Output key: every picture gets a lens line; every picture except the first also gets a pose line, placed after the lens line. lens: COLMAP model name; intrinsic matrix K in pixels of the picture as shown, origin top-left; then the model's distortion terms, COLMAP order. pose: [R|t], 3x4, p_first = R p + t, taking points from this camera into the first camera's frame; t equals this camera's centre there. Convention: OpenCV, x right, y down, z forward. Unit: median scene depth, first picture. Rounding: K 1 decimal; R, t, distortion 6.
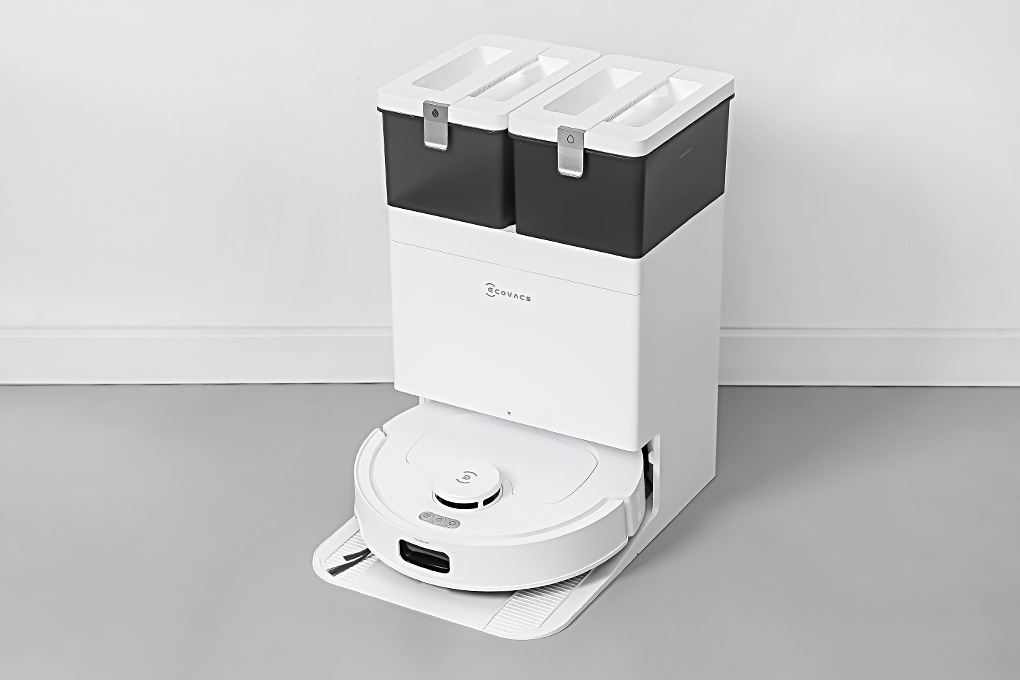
lens RADIAL K [[2080.4, 0, 516.1], [0, 2080.4, 333.7], [0, 0, 1]] dist [0.008313, 0.000000]
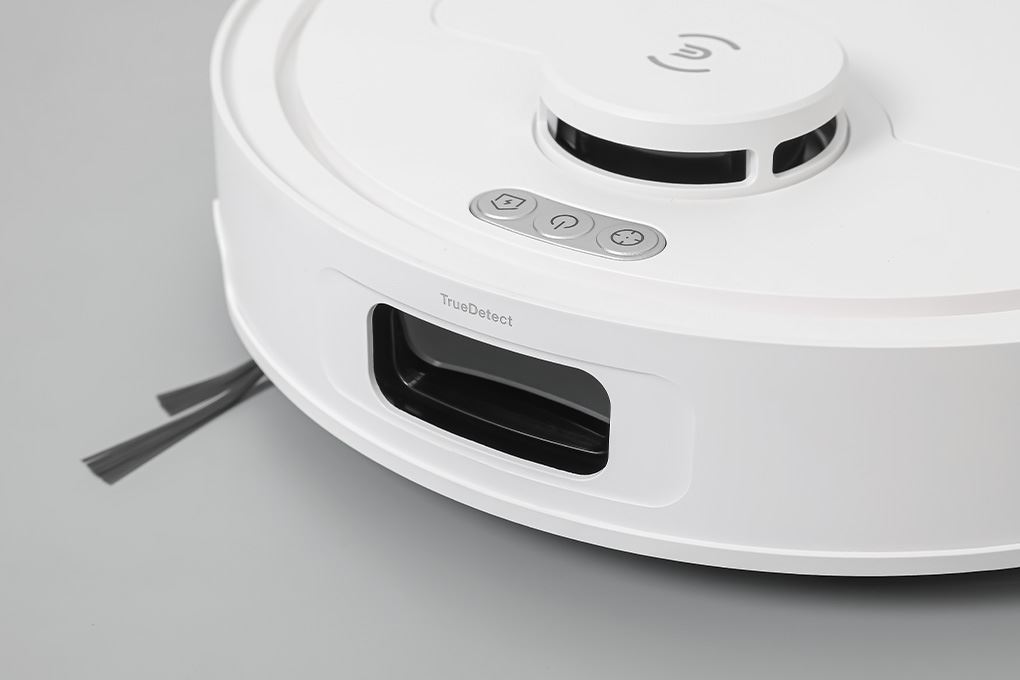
lens RADIAL K [[2080.4, 0, 510.4], [0, 2080.4, 339.5], [0, 0, 1]] dist [0.008313, 0.000000]
pose [[0.997454, 0.028113, -0.065534, -0.028236], [-0.027159, 0.999512, 0.015405, 0.097897], [0.065935, -0.013585, 0.997731, 0.786151]]
